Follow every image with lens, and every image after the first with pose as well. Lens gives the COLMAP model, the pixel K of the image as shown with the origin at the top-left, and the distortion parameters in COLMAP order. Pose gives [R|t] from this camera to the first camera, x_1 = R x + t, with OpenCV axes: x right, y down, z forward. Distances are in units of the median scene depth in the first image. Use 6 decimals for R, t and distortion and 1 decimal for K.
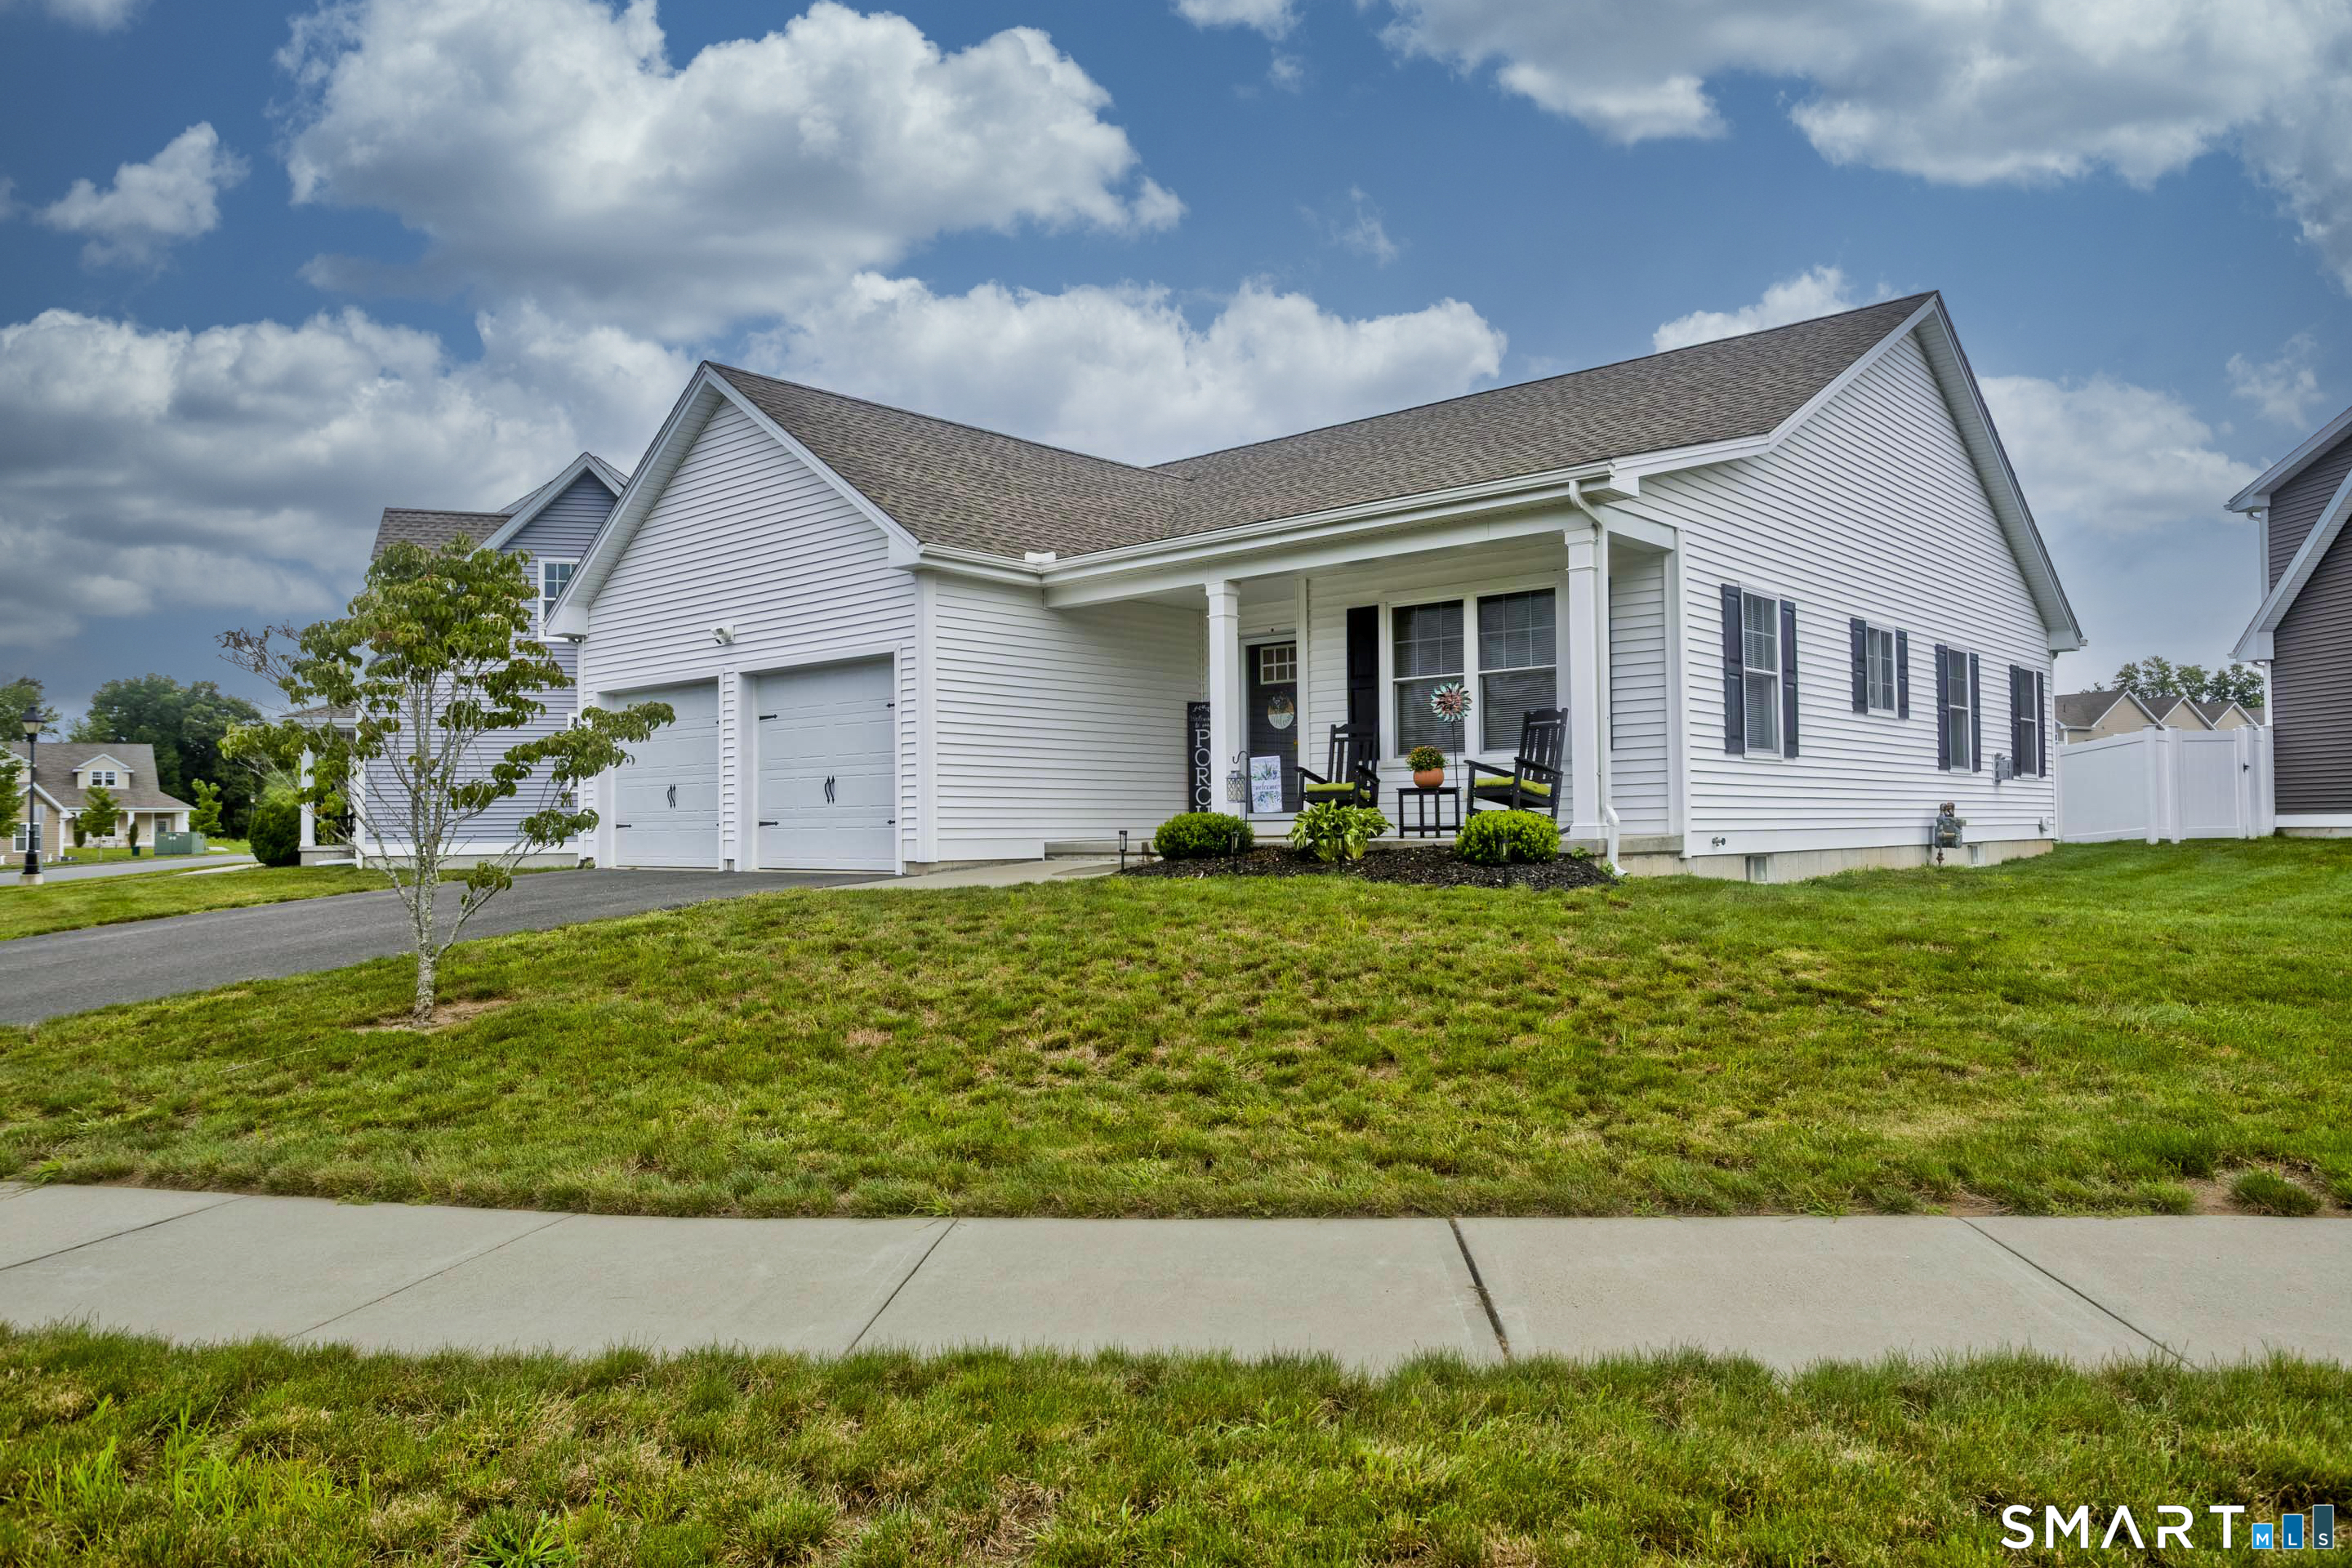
lens RADIAL K [[1542.0, 0, 1175.4], [0, 1542.0, 781.2], [0, 0, 1]] dist [-0.007498, 0.019565]
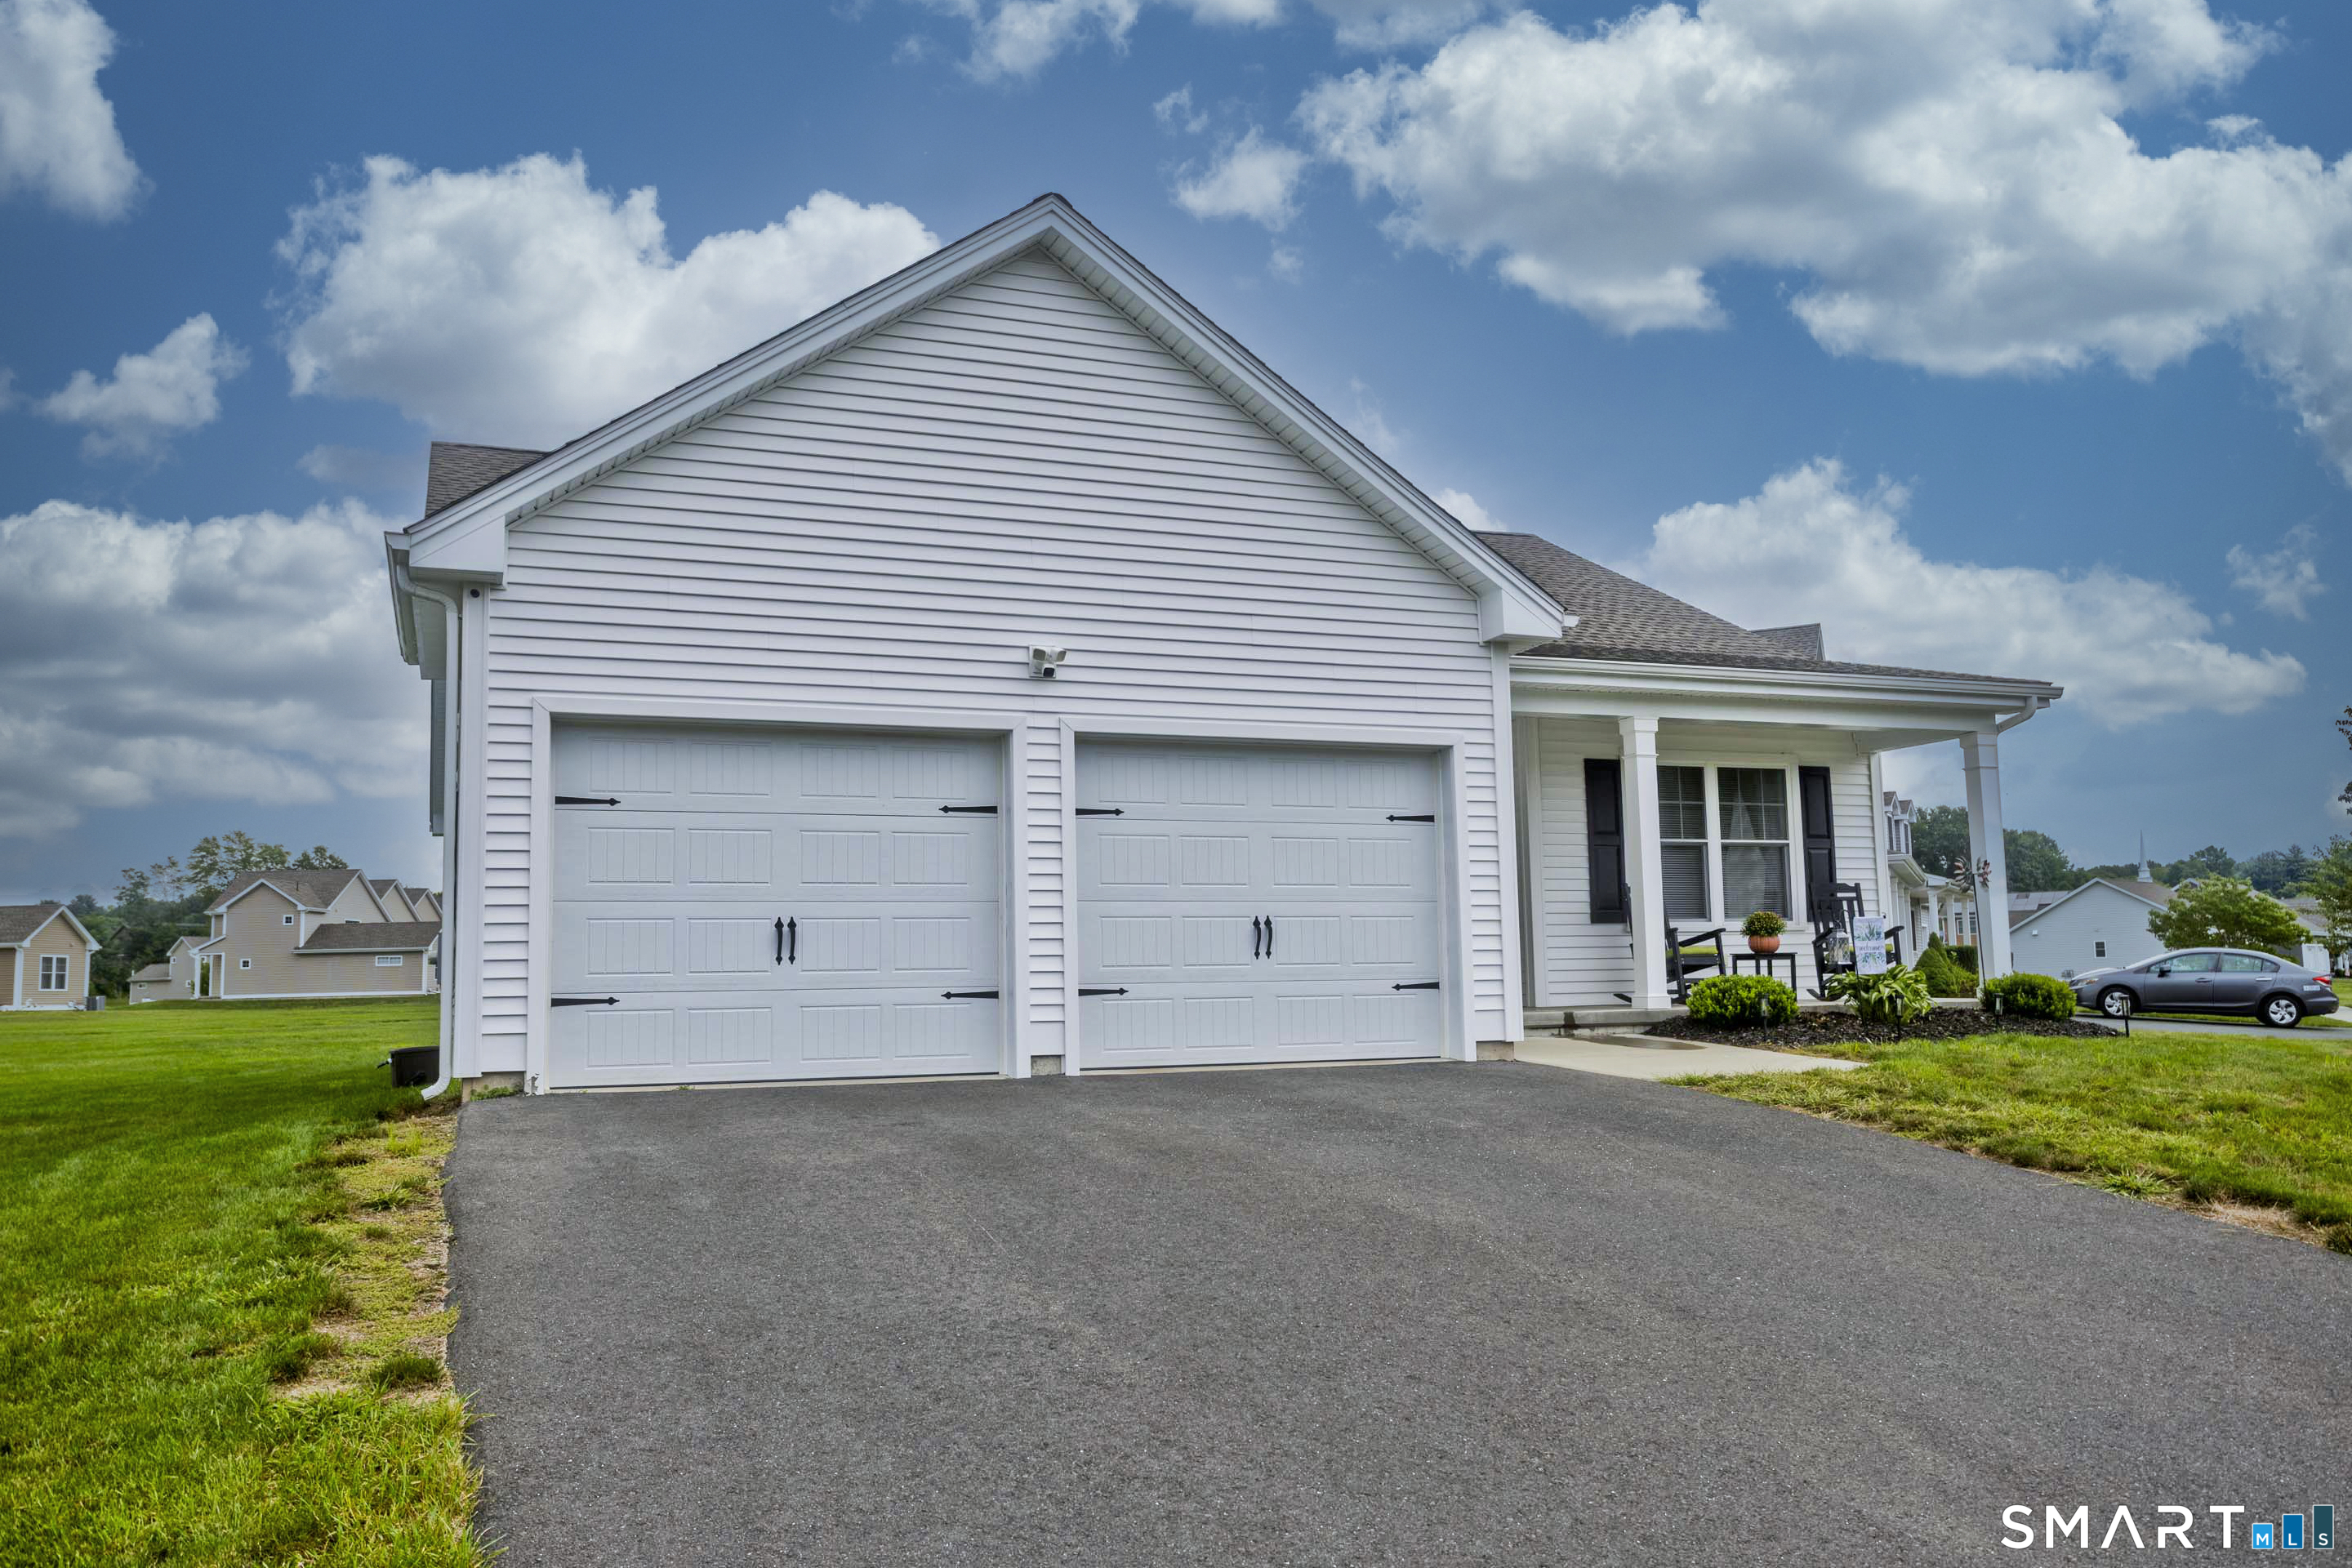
lens RADIAL K [[1922.7, 0, 1175.4], [0, 1922.7, 791.0], [0, 0, 1]] dist [0.024136, 0.006608]
pose [[0.426245, 0.098325, 0.899248, -1.025787], [-0.010075, 0.994530, -0.103967, 0.030369], [-0.904552, 0.035255, 0.424904, 0.735422]]
